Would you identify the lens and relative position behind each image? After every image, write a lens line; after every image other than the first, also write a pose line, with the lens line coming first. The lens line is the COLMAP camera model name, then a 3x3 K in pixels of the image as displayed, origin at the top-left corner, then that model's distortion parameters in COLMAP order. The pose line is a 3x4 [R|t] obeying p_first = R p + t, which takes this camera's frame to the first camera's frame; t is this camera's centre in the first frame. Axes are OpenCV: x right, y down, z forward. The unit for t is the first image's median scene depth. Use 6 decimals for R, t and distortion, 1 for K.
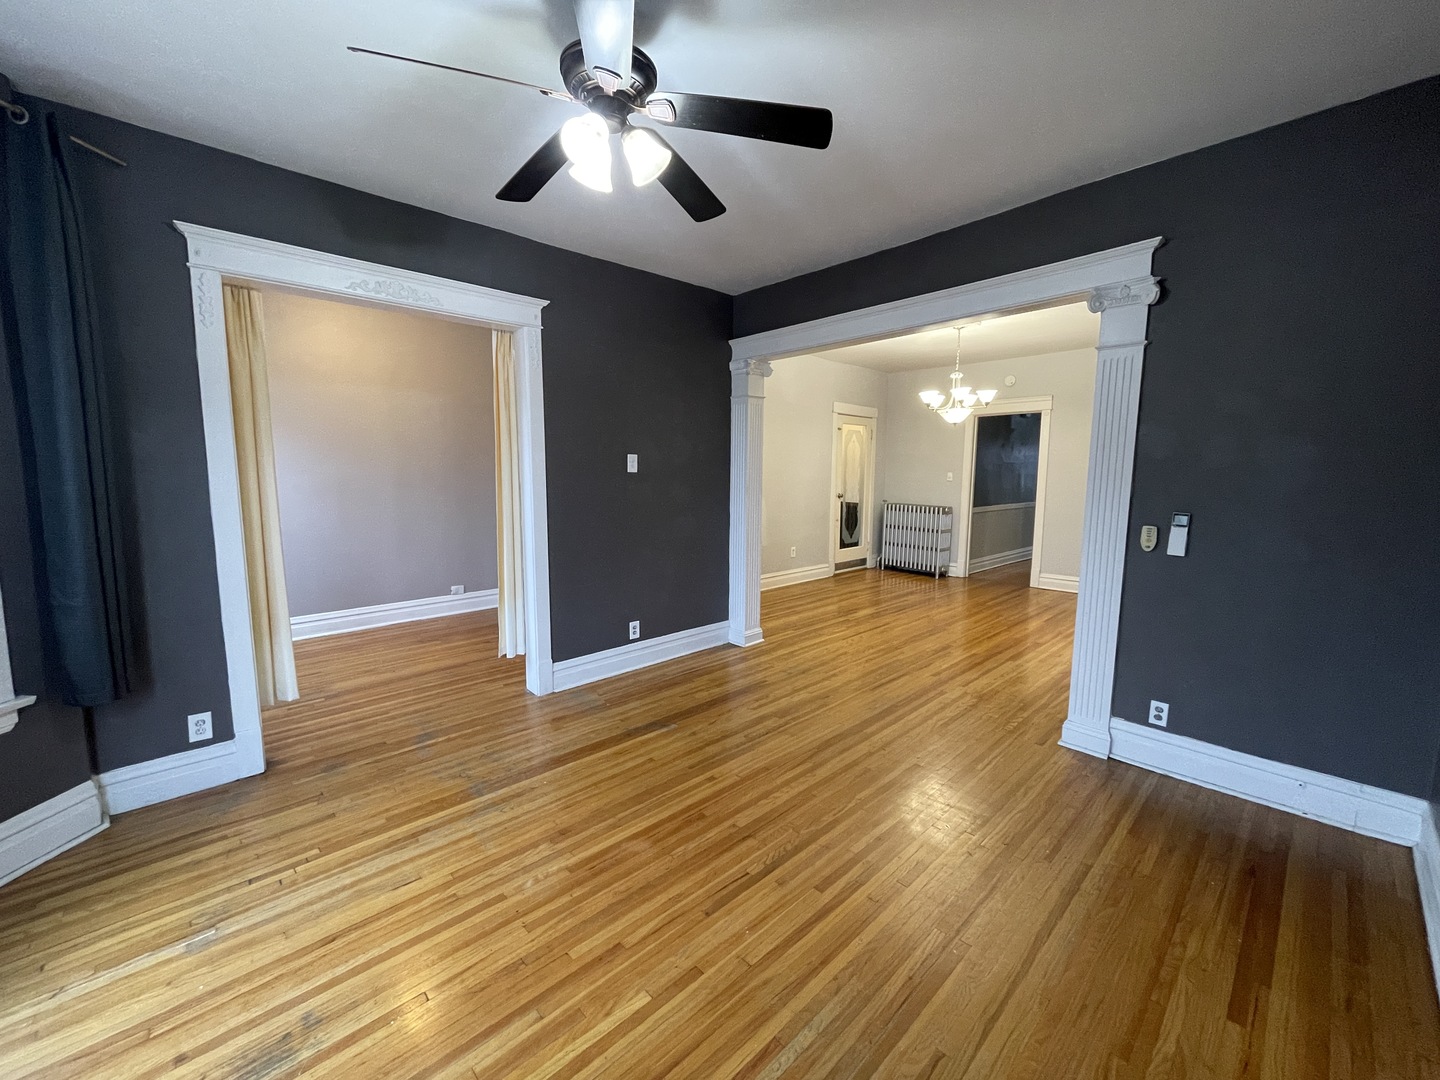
lens RADIAL K [[581.6, 0, 724.9], [0, 581.6, 535.0], [0, 0, 1]] dist [0.000802, 0.000043]
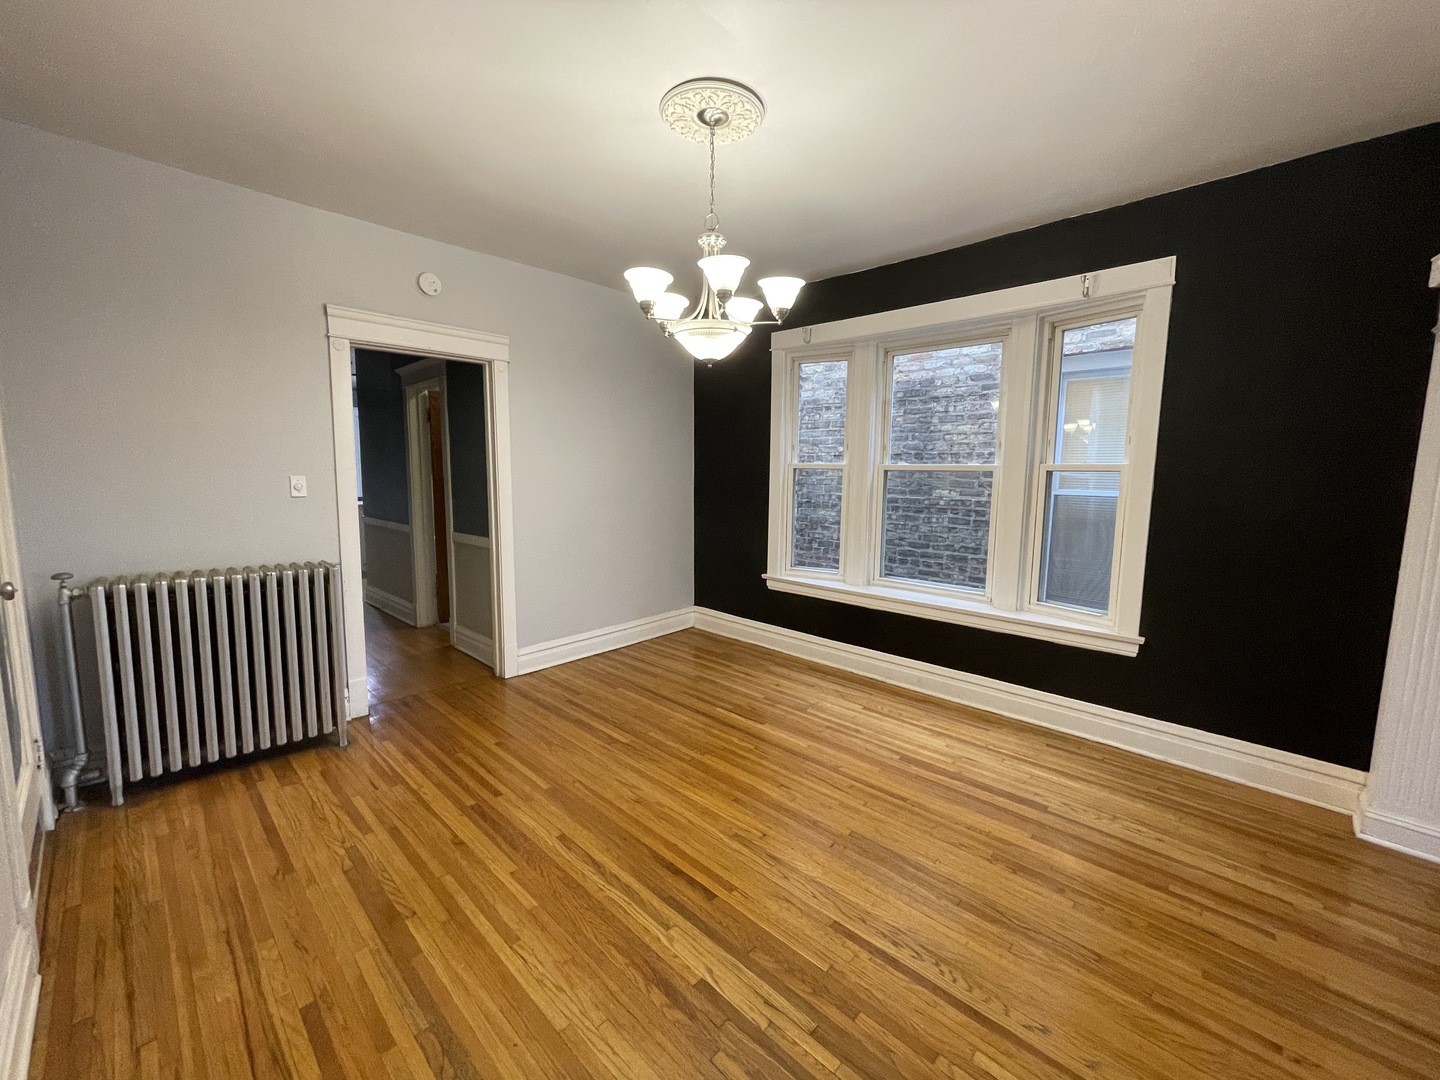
lens RADIAL K [[581.6, 0, 724.9], [0, 581.6, 535.0], [0, 0, 1]] dist [0.000802, 0.000043]
pose [[-0.041256, -0.111363, 0.992923, -0.038292], [0.096223, 0.988707, 0.114888, -0.117495], [-0.994504, 0.100282, -0.030075, 0.978352]]
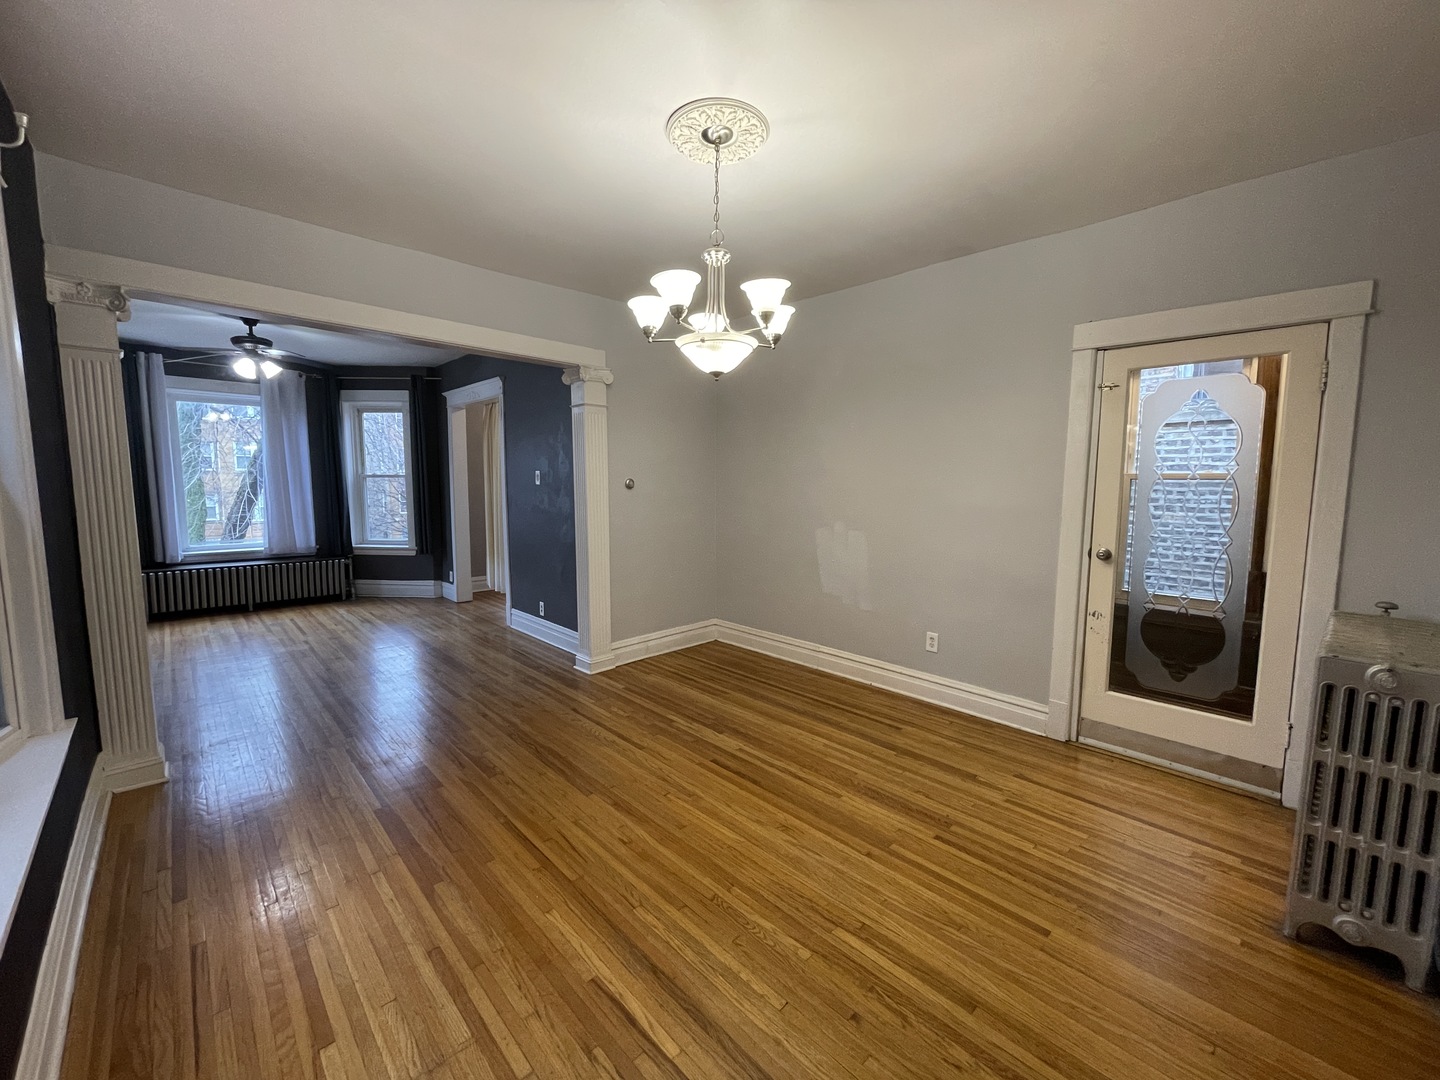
lens RADIAL K [[581.6, 0, 724.9], [0, 581.6, 535.0], [0, 0, 1]] dist [0.000802, 0.000043]
pose [[-0.003859, 0.097287, -0.995249, 0.789396], [-0.114643, 0.988651, 0.097086, -0.120637], [0.993399, 0.114473, 0.007338, 0.980154]]
